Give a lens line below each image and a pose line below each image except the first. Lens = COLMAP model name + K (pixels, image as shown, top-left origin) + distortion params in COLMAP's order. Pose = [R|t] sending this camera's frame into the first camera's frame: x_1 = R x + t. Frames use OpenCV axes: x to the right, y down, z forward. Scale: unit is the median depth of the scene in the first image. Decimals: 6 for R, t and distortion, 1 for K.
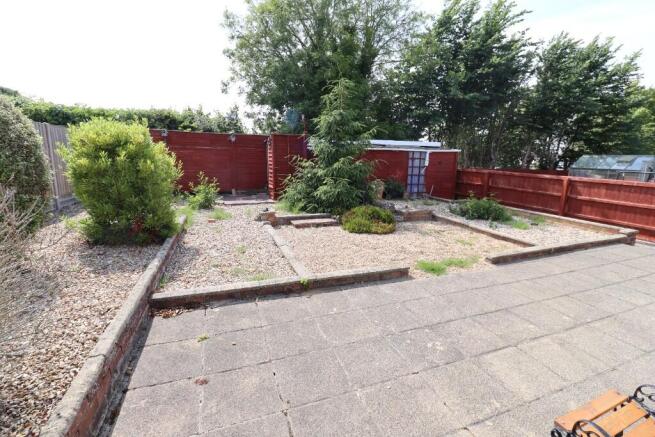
lens RADIAL K [[295.8, 0, 331.3], [0, 295.8, 216.2], [0, 0, 1]] dist [-0.018508, 0.000151]
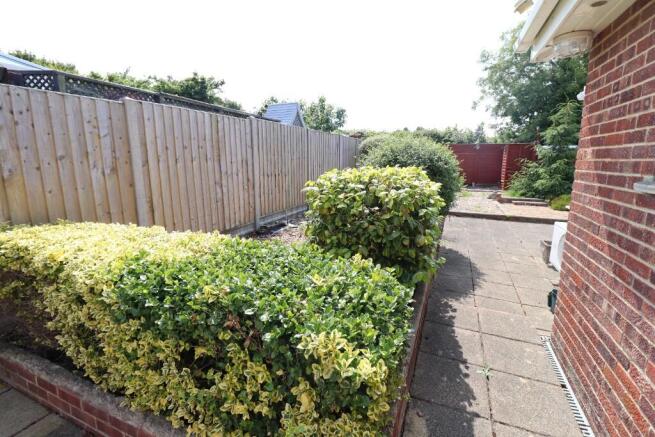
lens RADIAL K [[295.8, 0, 331.3], [0, 295.8, 216.2], [0, 0, 1]] dist [-0.018508, 0.000151]
pose [[0.732838, 0.110584, -0.671357, 0.149221], [-0.111672, 0.992872, 0.041644, 0.095233], [0.671177, 0.044453, 0.739963, -0.548192]]
